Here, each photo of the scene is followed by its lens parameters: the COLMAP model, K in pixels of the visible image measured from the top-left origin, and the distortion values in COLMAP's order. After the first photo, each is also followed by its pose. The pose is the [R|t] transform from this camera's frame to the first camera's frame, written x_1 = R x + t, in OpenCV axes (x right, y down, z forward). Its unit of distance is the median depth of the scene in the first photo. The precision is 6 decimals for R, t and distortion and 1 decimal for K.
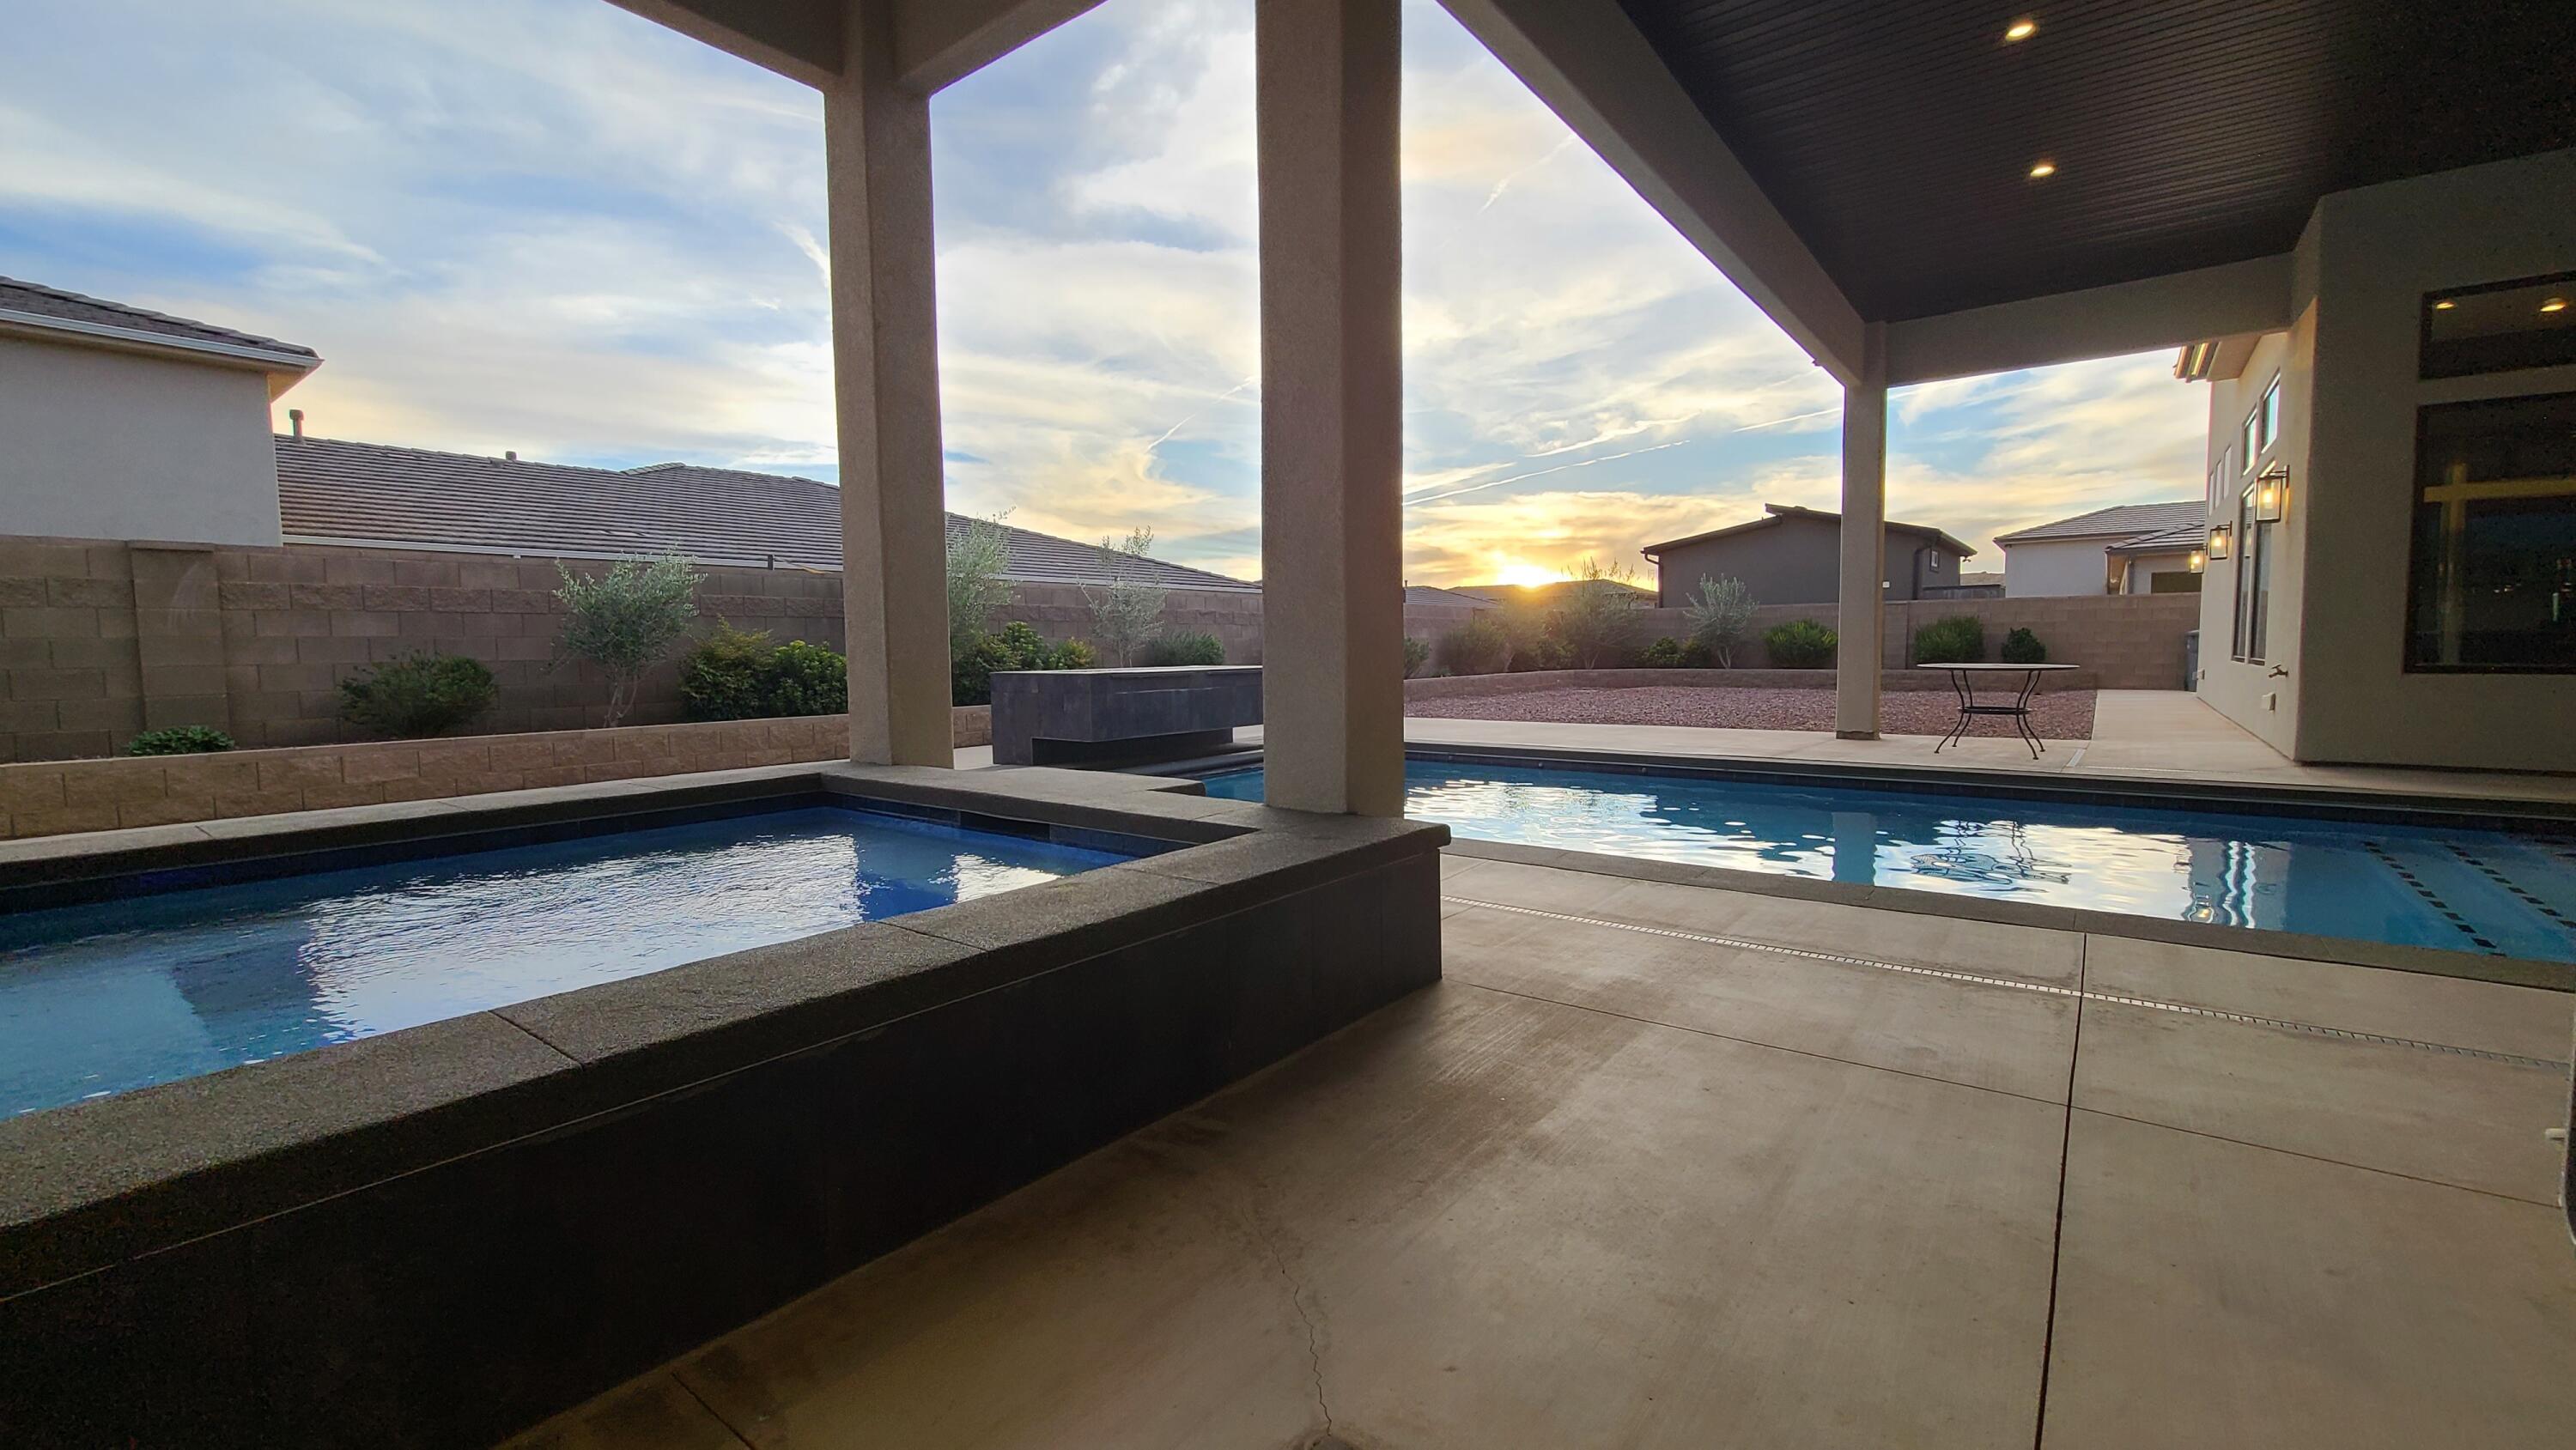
lens RADIAL K [[1030.7, 0, 1279.7], [0, 1030.7, 714.3], [0, 0, 1]] dist [-0.002290, -0.000333]
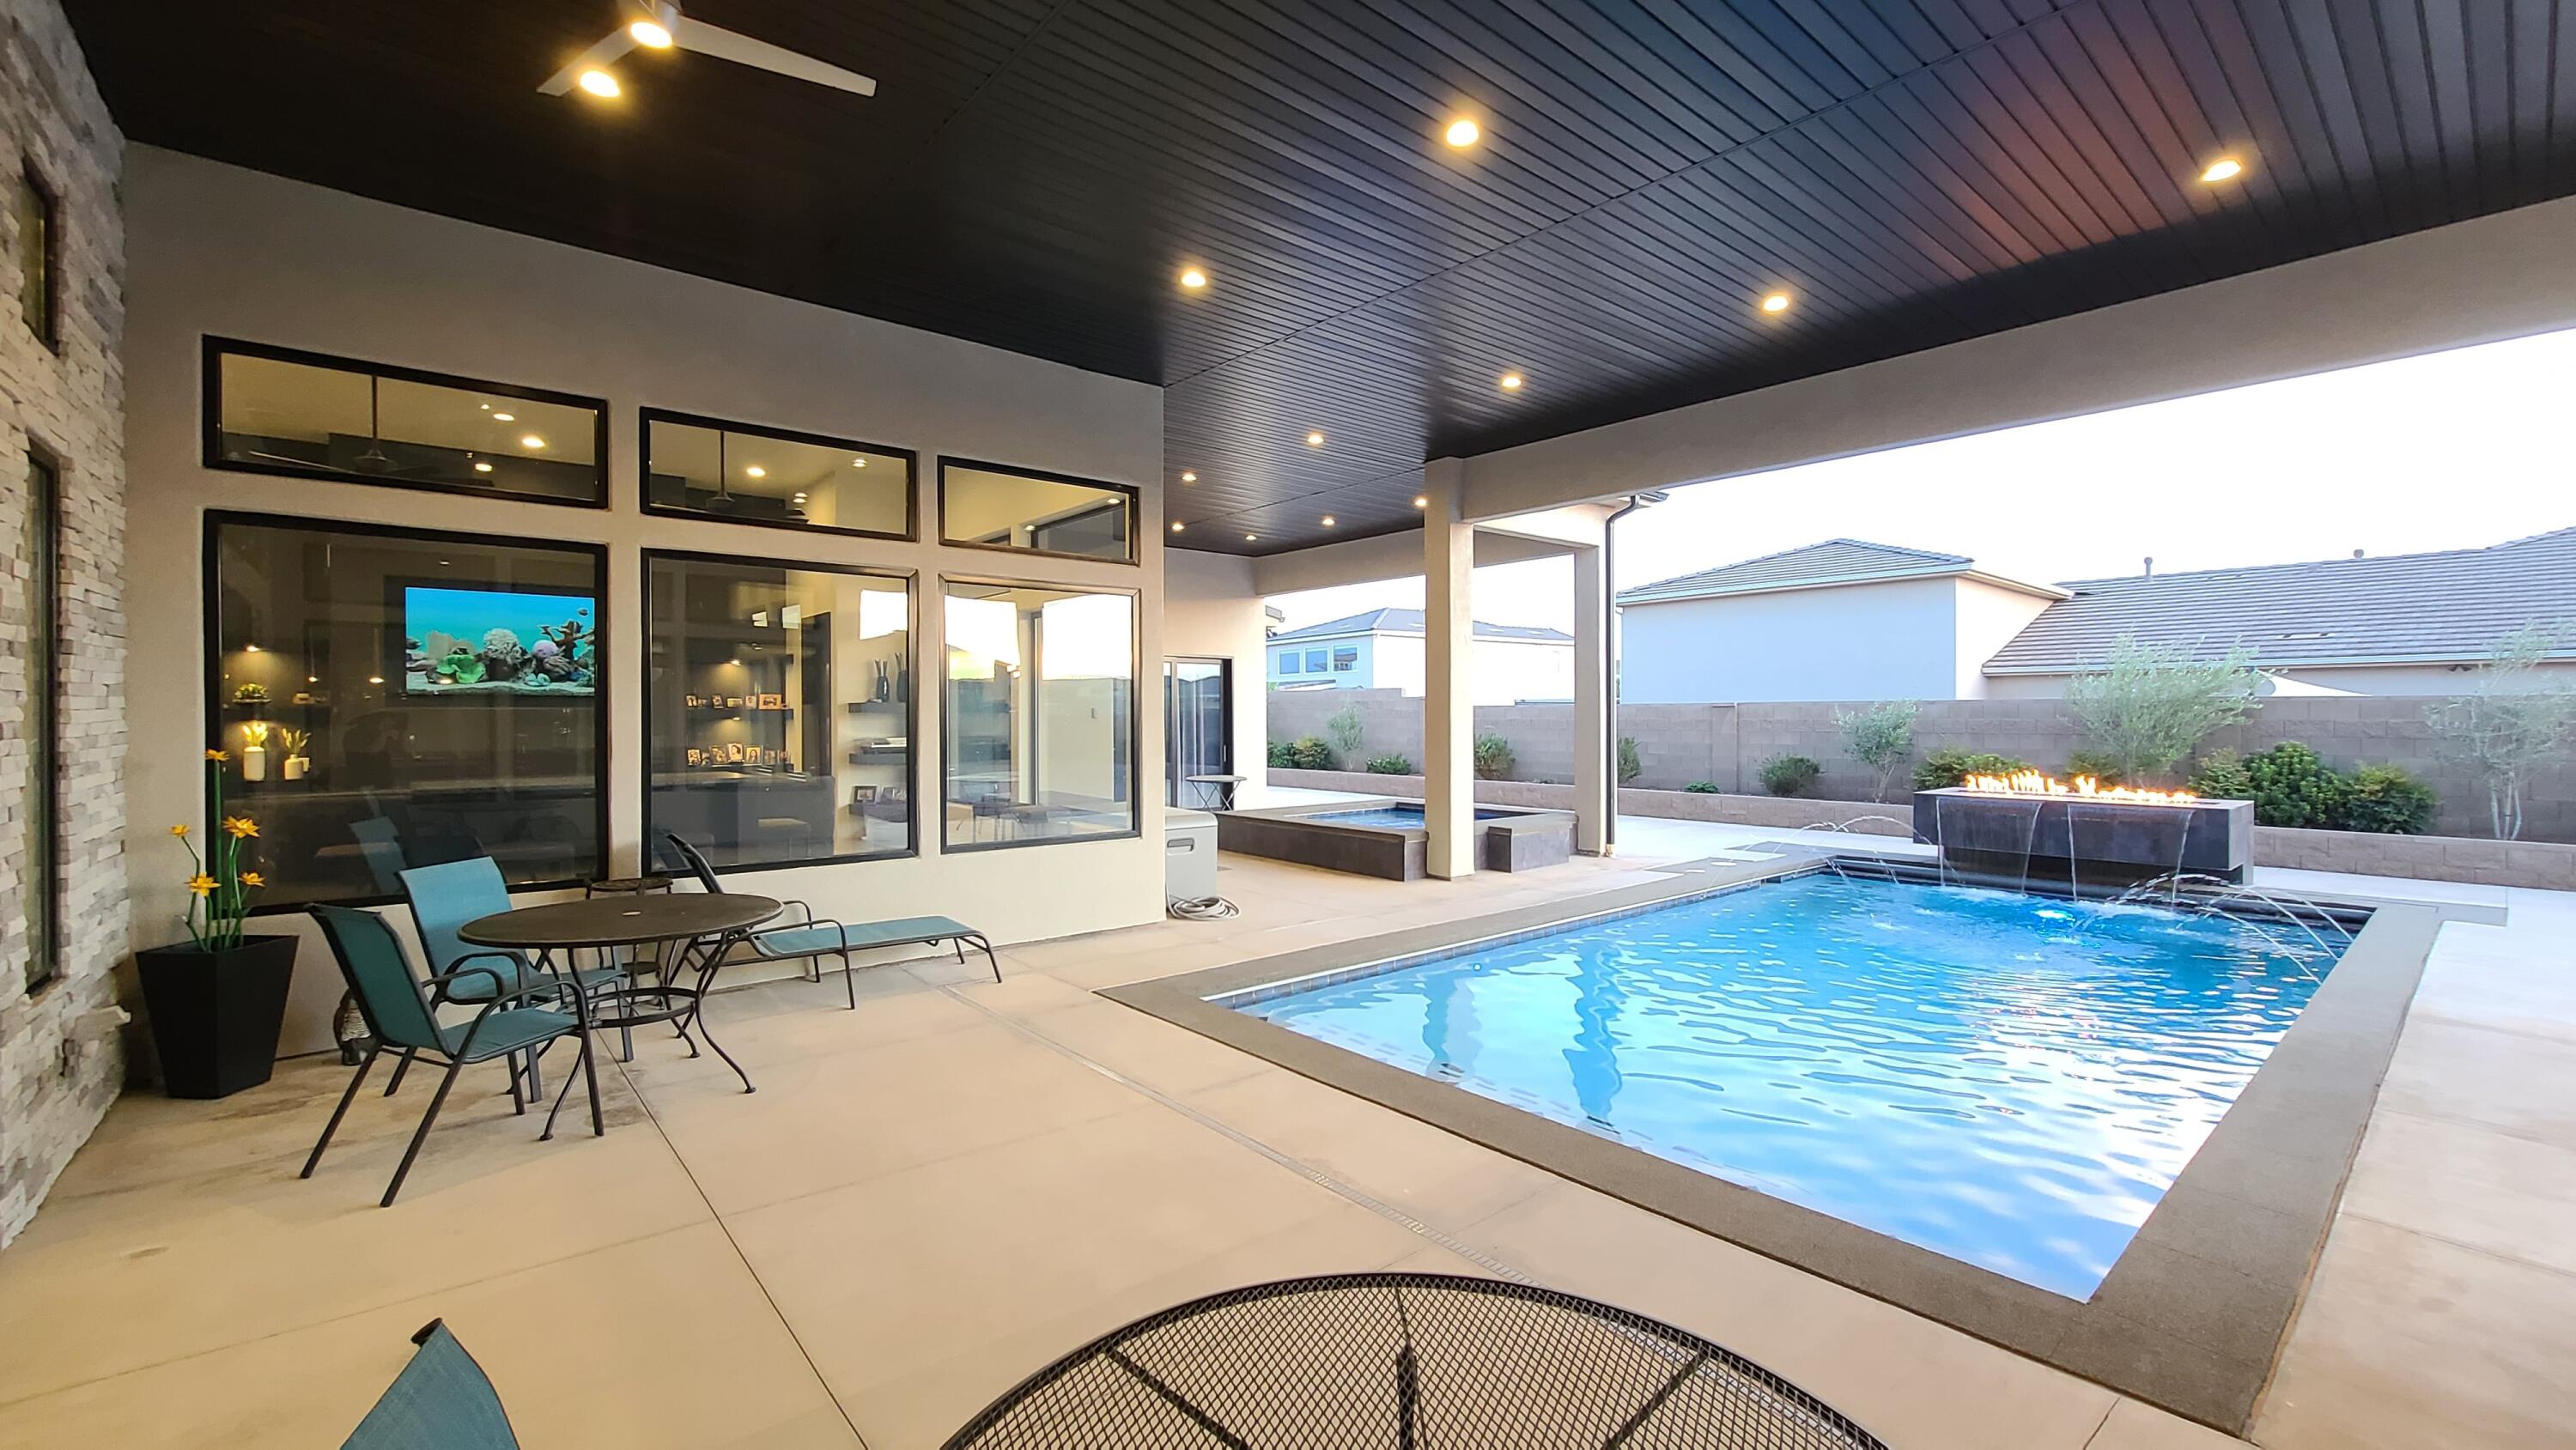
lens RADIAL K [[1053.7, 0, 1292.9], [0, 1053.7, 720.5], [0, 0, 1]] dist [-0.000611, -0.000545]
pose [[-0.190127, 0.018600, -0.981583, 1.074864], [-0.060108, 0.997724, 0.030548, -0.103286], [0.979918, 0.064809, -0.188576, 0.361350]]
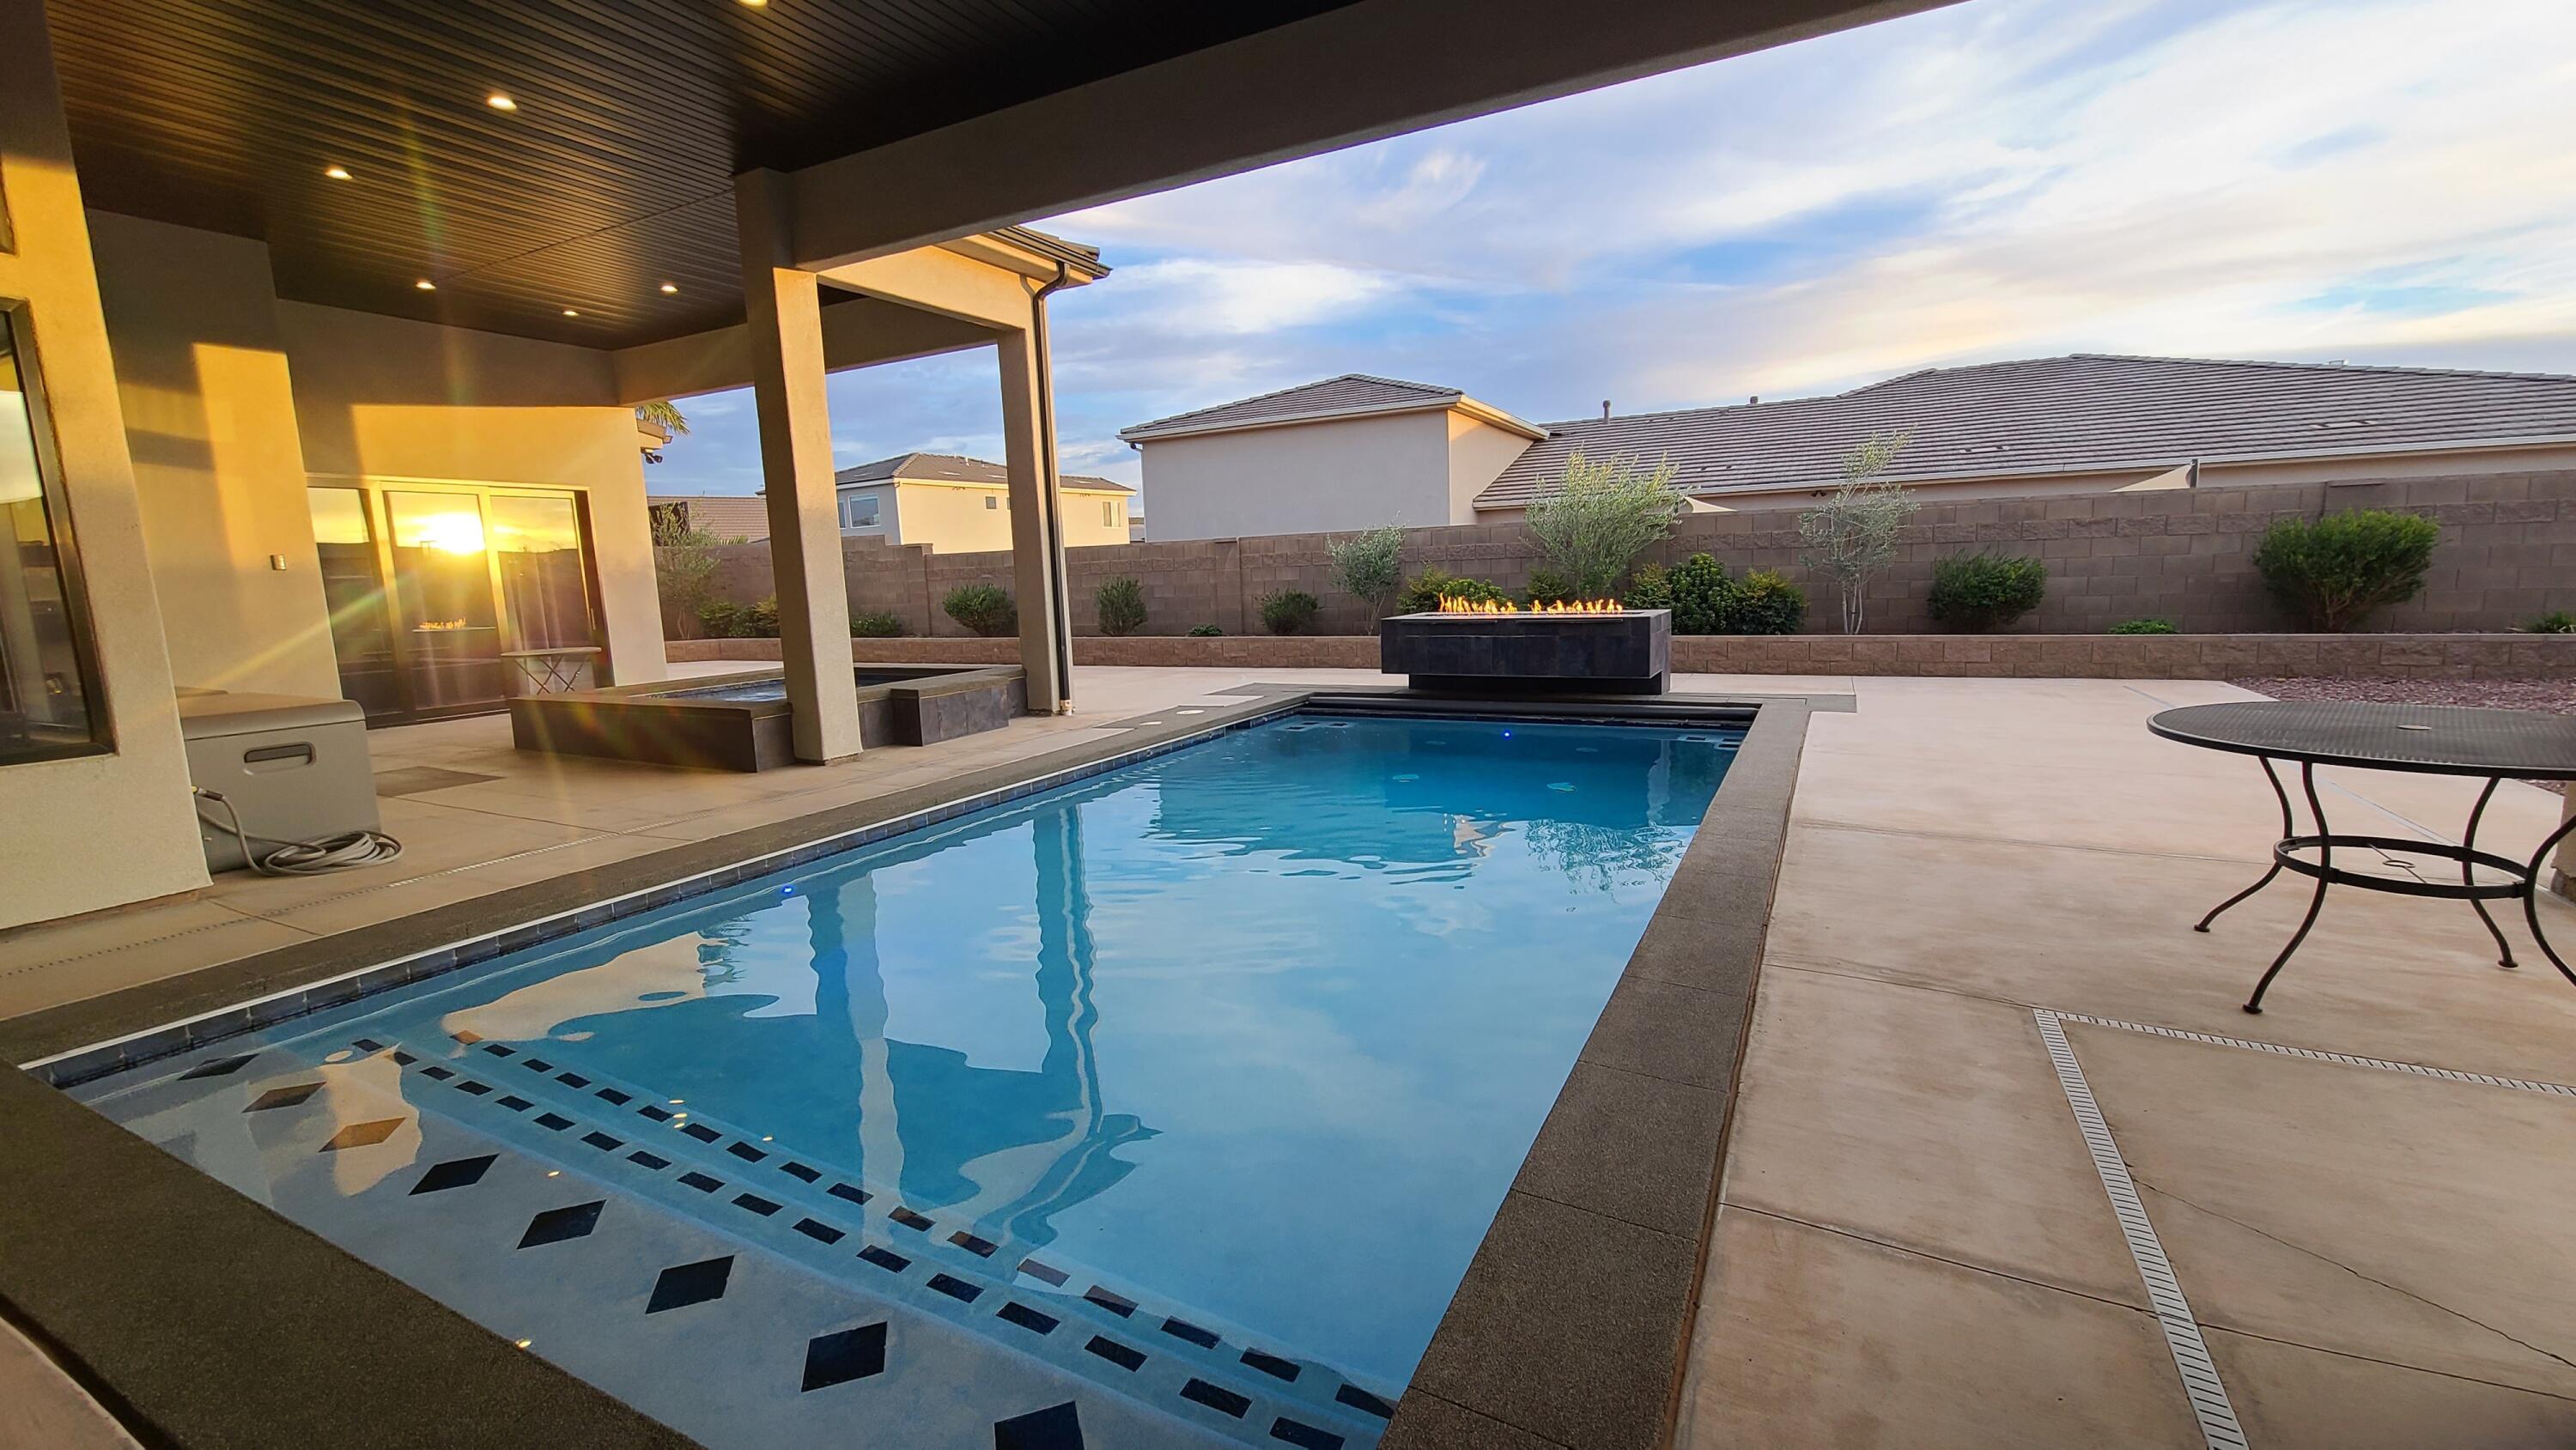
lens RADIAL K [[1053.7, 0, 1292.9], [0, 1053.7, 720.5], [0, 0, 1]] dist [-0.000611, -0.000545]
pose [[0.194874, 0.144832, -0.970076, 0.852121], [-0.031105, 0.989453, 0.141476, -0.077290], [0.980335, 0.002604, 0.197323, 0.513398]]
